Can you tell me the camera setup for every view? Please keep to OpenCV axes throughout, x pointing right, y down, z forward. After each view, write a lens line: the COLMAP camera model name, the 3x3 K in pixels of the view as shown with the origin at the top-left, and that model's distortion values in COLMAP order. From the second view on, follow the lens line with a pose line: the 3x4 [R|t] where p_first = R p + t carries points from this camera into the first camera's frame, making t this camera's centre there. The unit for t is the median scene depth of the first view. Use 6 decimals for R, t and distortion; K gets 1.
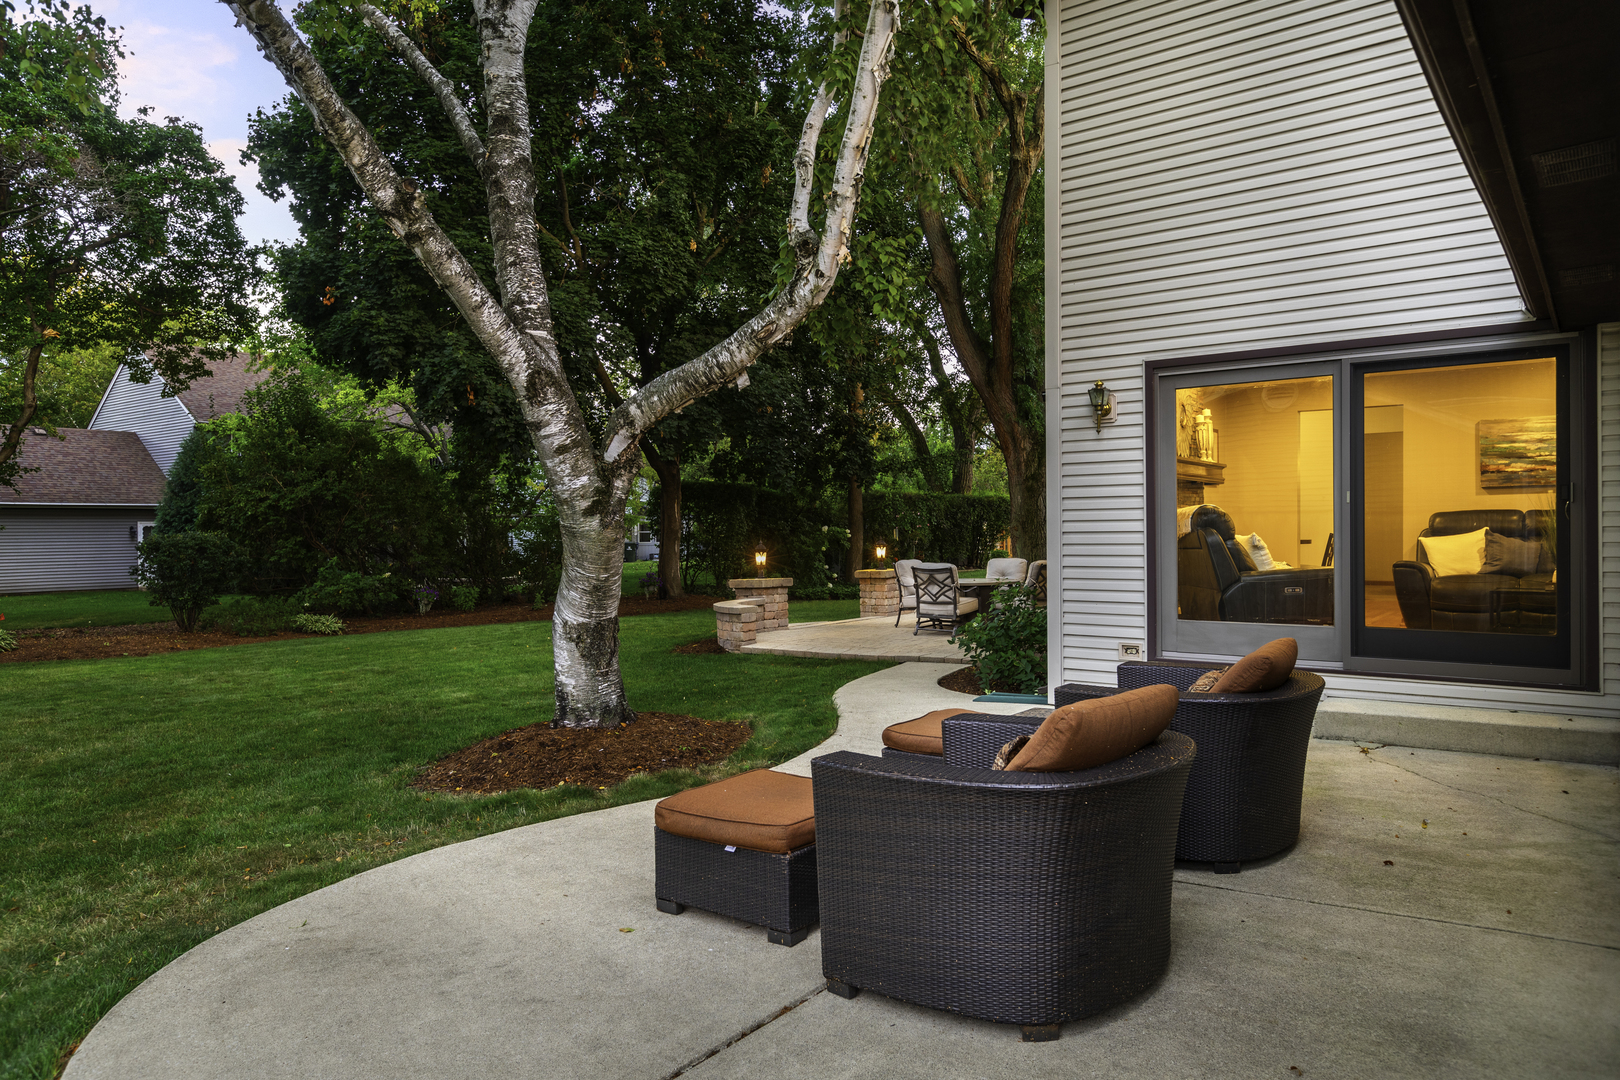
lens RADIAL K [[1068.5, 0, 810.0], [0, 1068.5, 540.0], [0, 0, 1]] dist [0.004547, 0.000136]
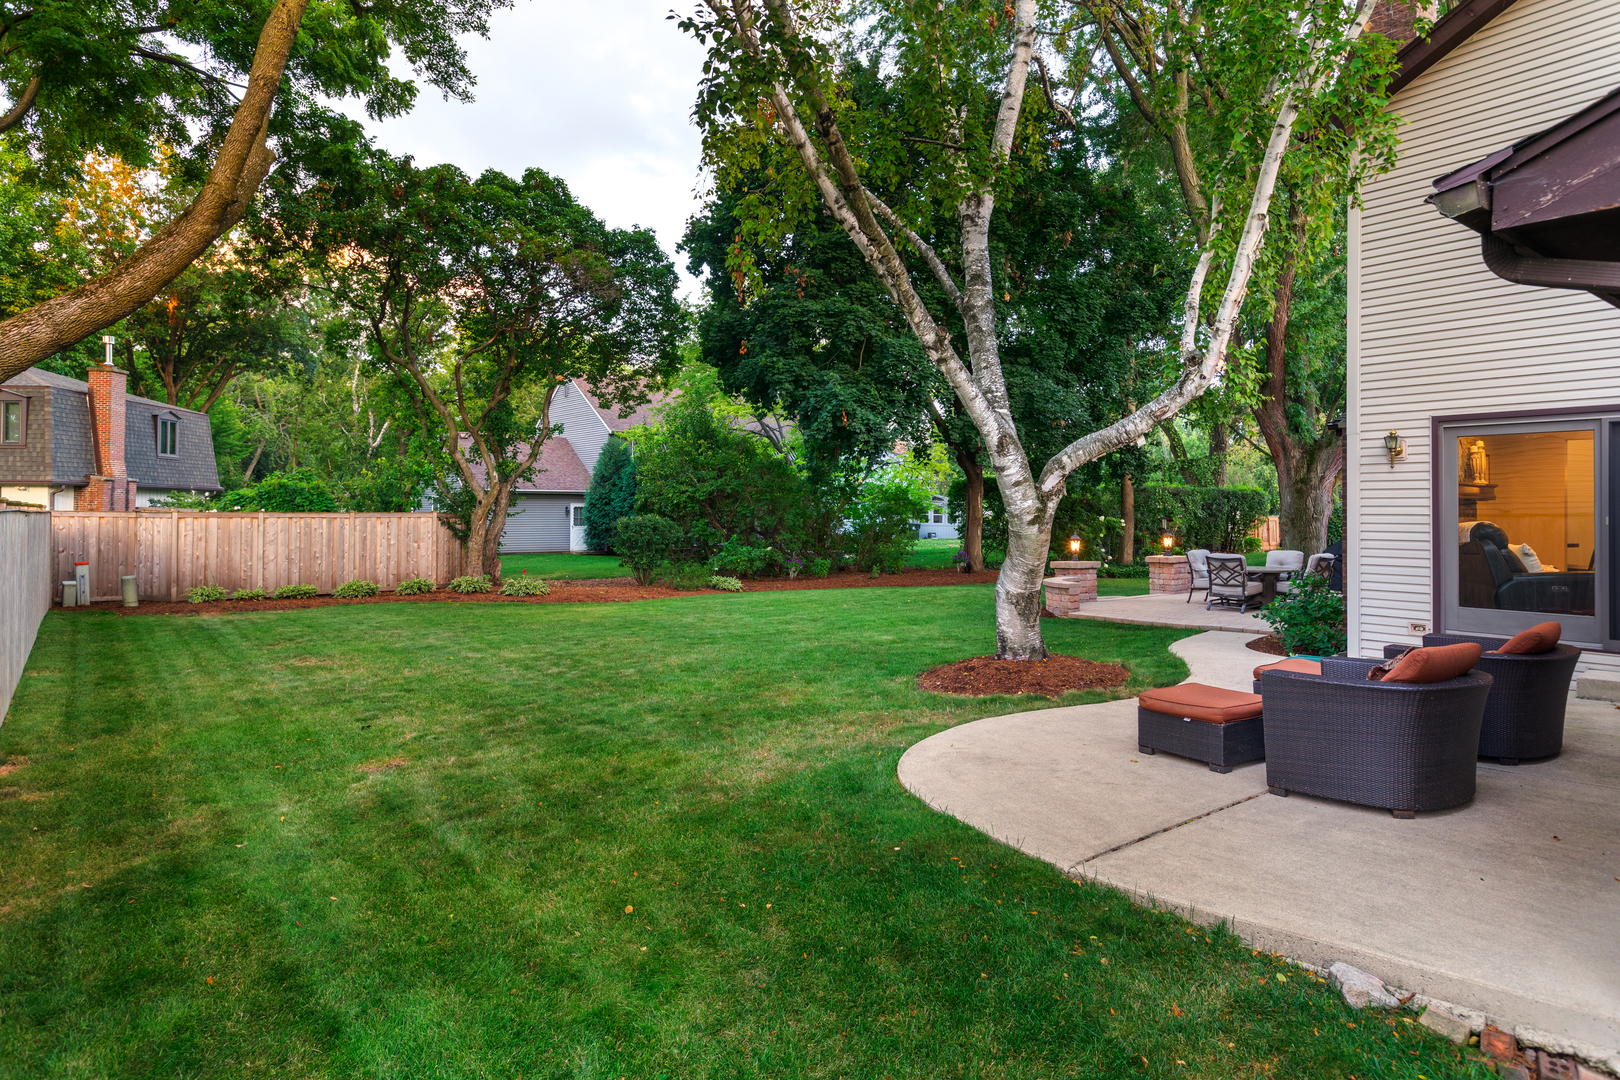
lens RADIAL K [[919.7, 0, 809.2], [0, 919.7, 498.5], [0, 0, 1]] dist [0.017725, -0.012518]
pose [[0.966280, 0.011440, -0.257240, -0.110824], [-0.017233, 0.999646, -0.020276, -0.018198], [0.256917, 0.024026, 0.966135, -0.253430]]
